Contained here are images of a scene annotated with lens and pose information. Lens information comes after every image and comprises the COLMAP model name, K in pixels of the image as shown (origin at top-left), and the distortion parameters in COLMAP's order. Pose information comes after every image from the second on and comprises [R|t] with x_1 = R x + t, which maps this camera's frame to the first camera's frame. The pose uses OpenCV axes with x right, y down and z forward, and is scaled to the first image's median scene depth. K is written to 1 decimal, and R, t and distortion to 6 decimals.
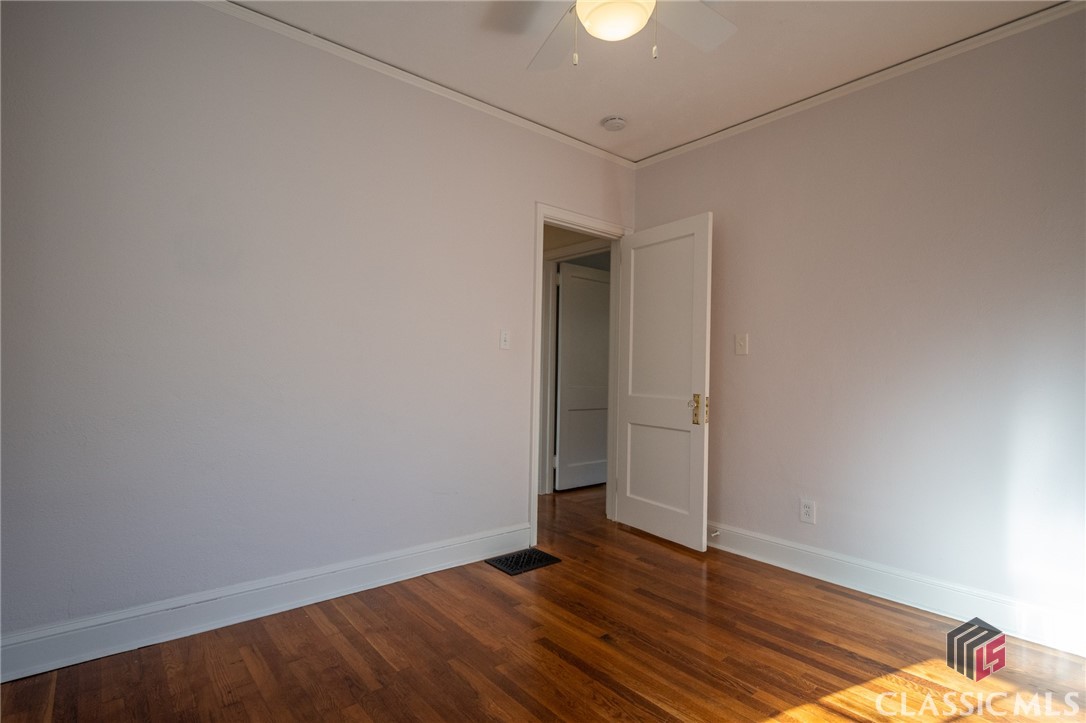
lens RADIAL K [[538.3, 0, 543.0], [0, 538.3, 361.5], [0, 0, 1]] dist [-0.002905, -0.000395]
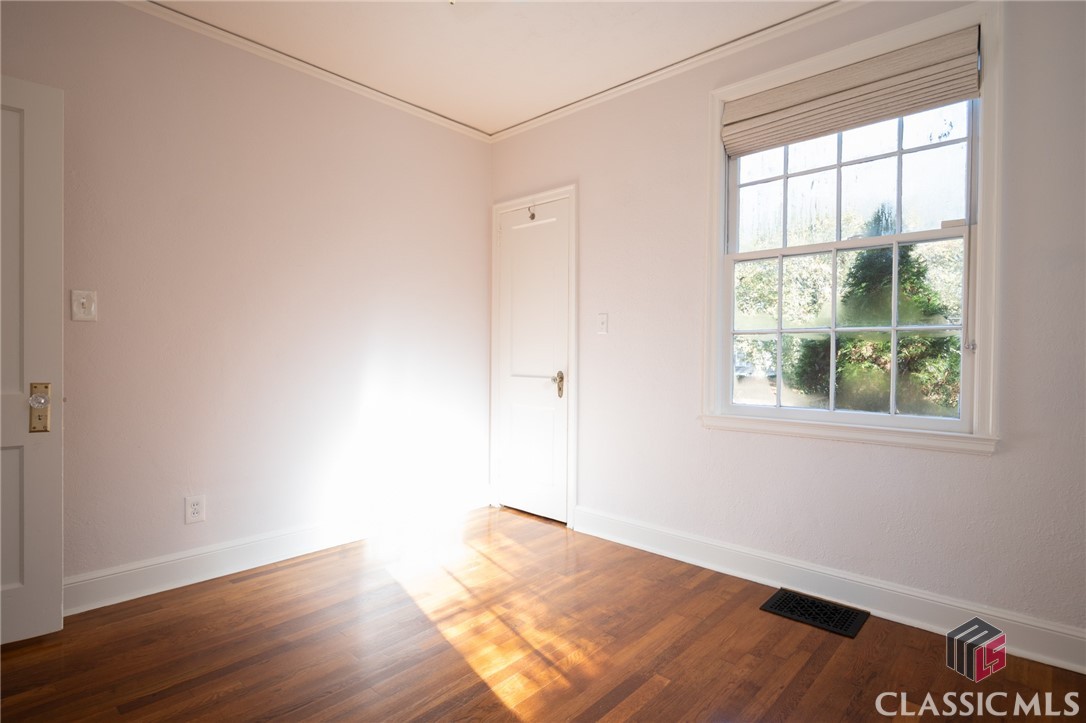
lens RADIAL K [[550.5, 0, 543.0], [0, 550.5, 361.5], [0, 0, 1]] dist [0.003219, 0.000571]
pose [[-0.132958, -0.023477, 0.990844, -0.451973], [-0.030617, 0.999340, 0.019570, 0.006799], [-0.990649, -0.027734, -0.133589, 0.570006]]
